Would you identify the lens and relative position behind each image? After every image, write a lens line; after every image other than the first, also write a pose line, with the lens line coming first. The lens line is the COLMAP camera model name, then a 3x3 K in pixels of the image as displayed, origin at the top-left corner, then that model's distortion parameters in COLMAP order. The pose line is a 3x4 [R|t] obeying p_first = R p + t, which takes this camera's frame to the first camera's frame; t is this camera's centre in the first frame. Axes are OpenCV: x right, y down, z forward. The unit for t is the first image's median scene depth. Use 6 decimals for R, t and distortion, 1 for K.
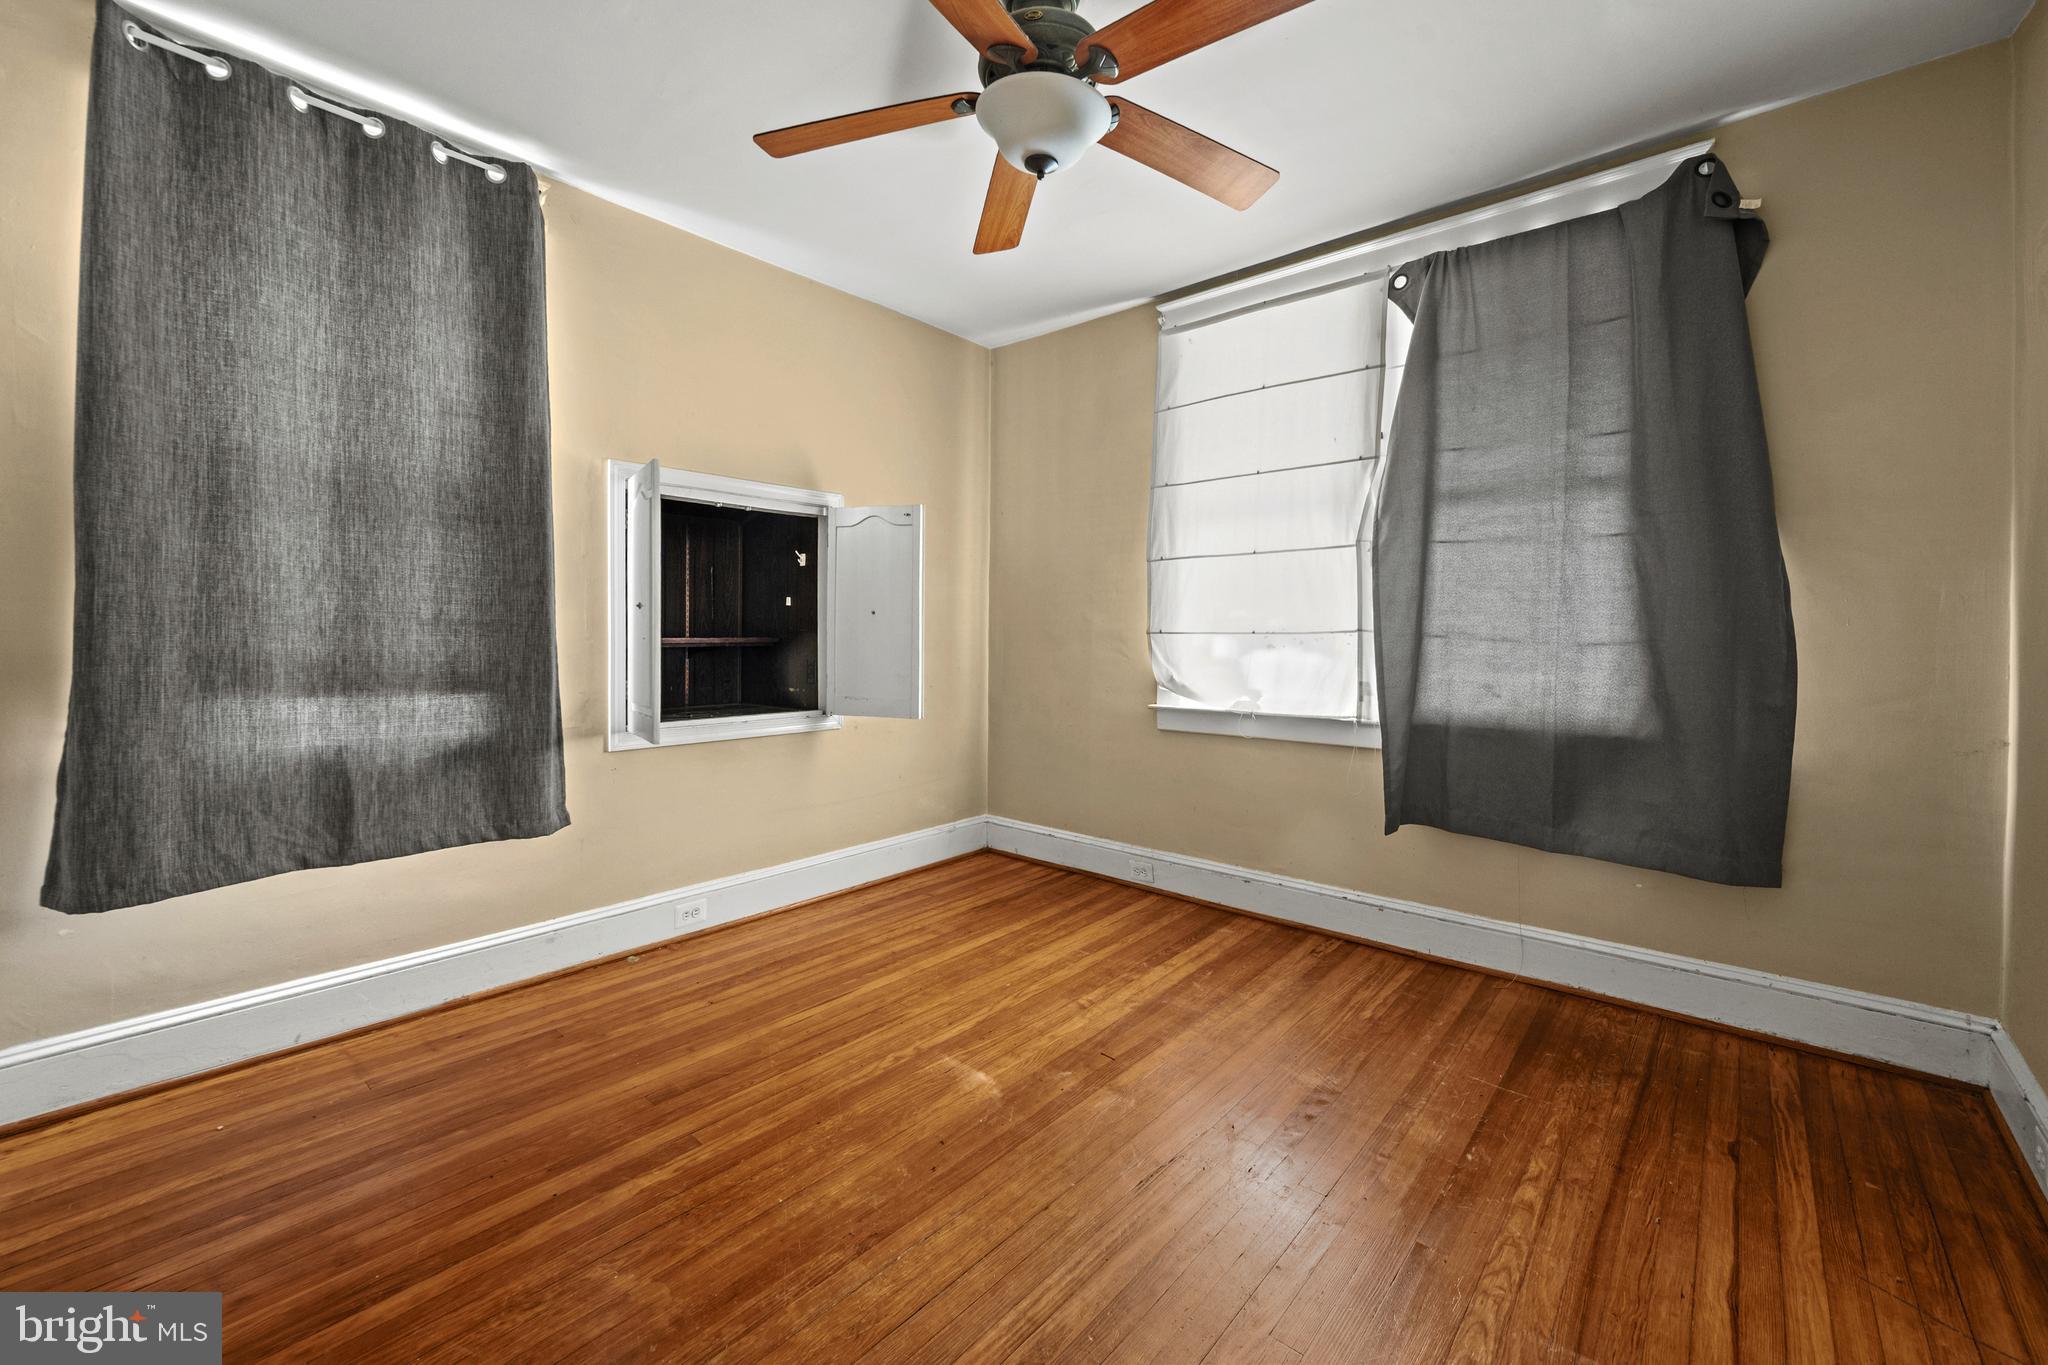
lens RADIAL K [[813.2, 0, 1023.5], [0, 813.2, 643.6], [0, 0, 1]] dist [0.001469, 0.000092]
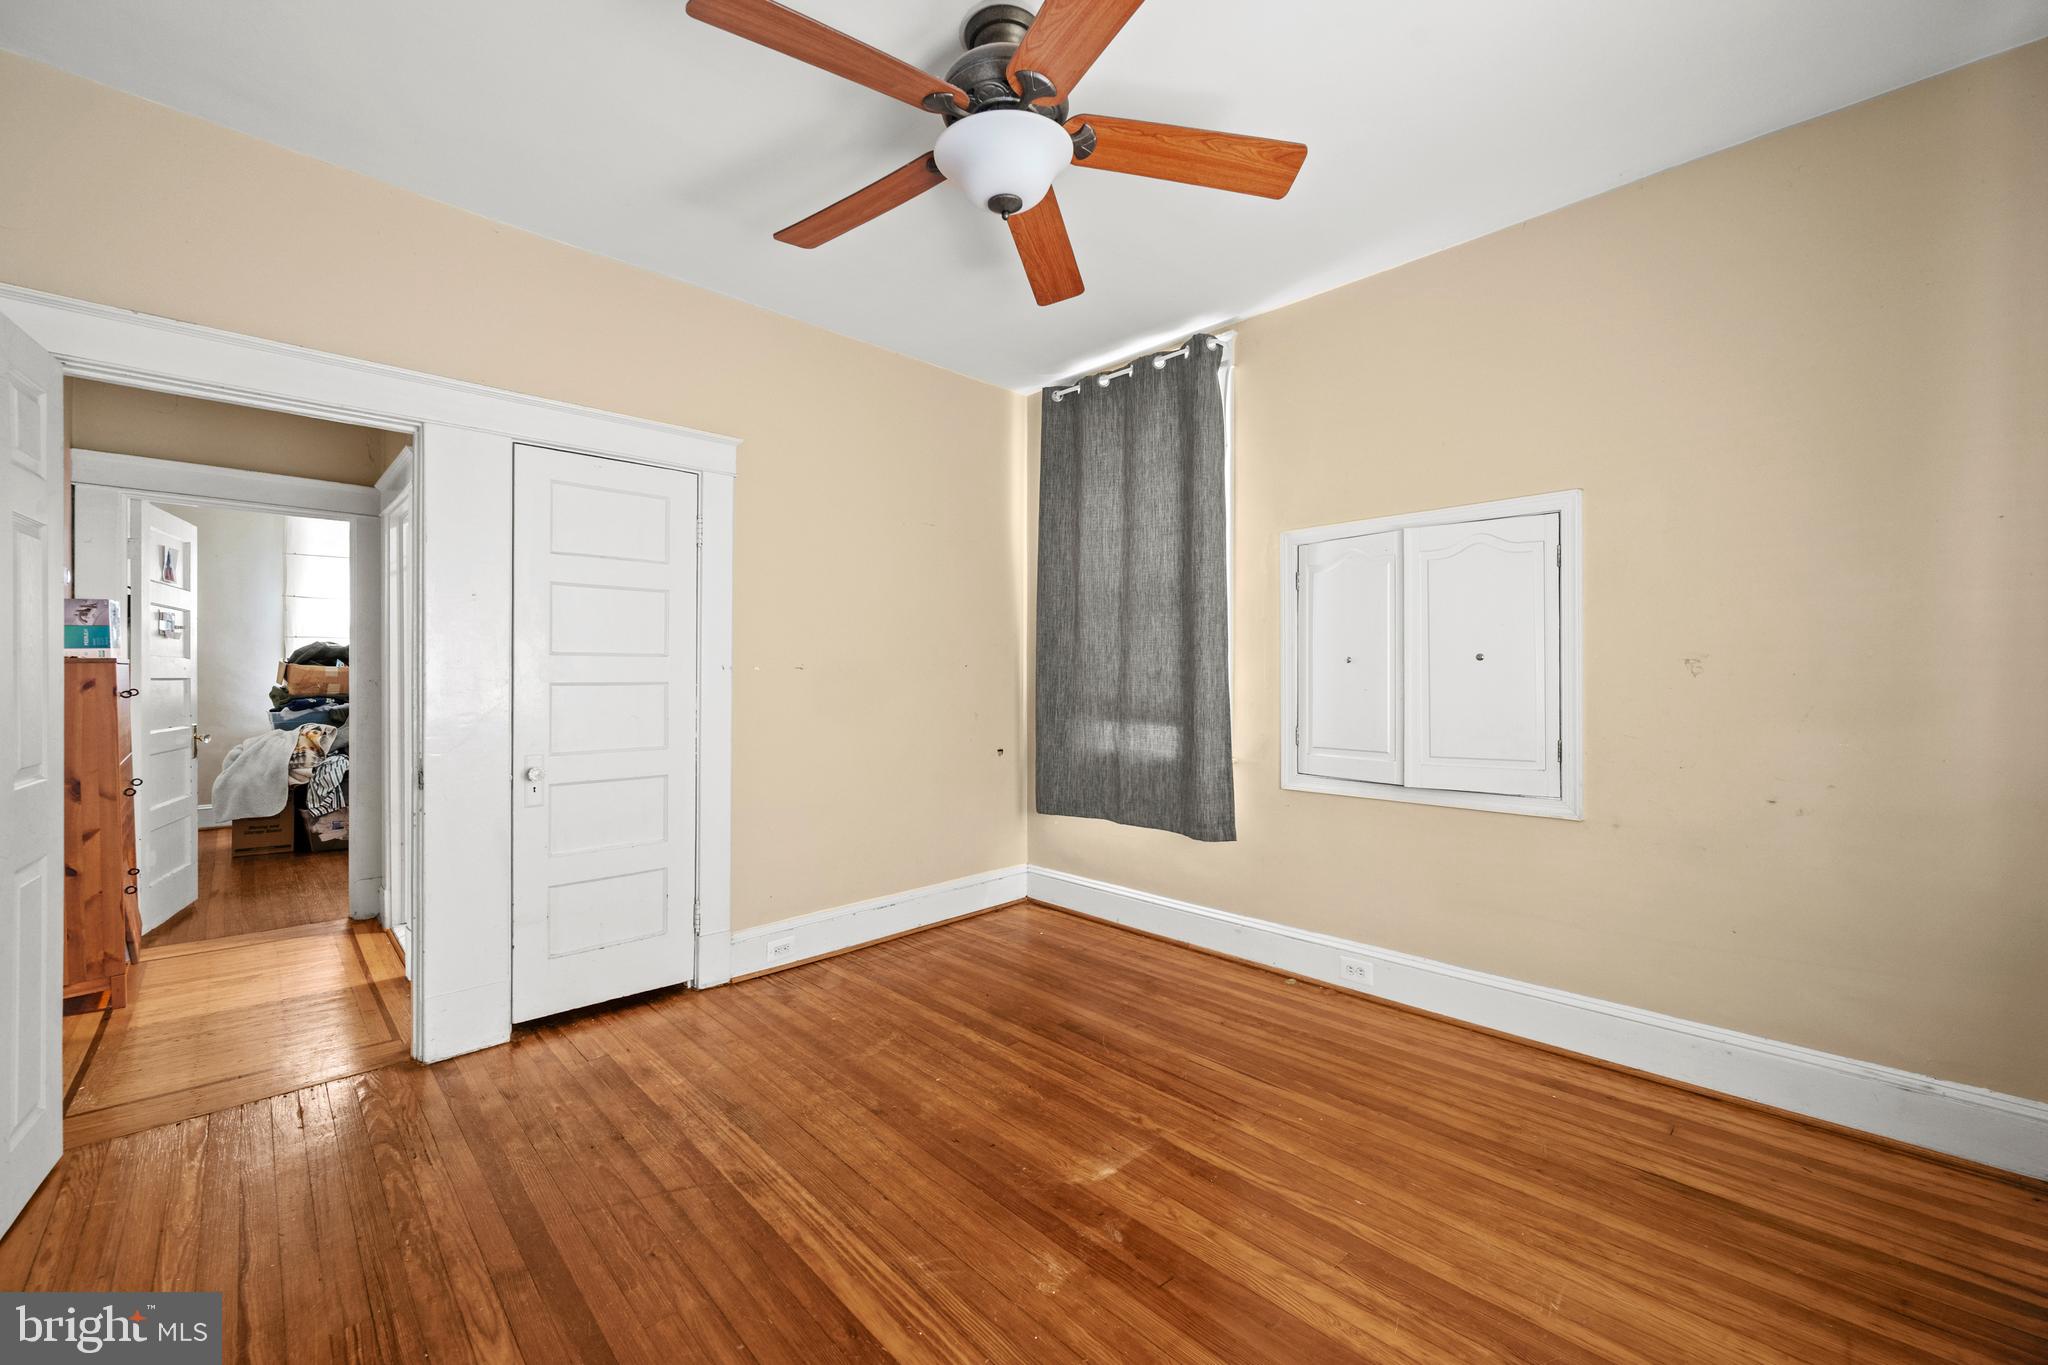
lens RADIAL K [[813.2, 0, 1024.6], [0, 813.2, 679.0], [0, 0, 1]] dist [0.001469, 0.000092]
pose [[-0.082479, -0.004278, -0.996584, 0.764152], [-0.016588, 0.999858, -0.002920, -0.012947], [0.996455, 0.016291, -0.082538, 0.859923]]
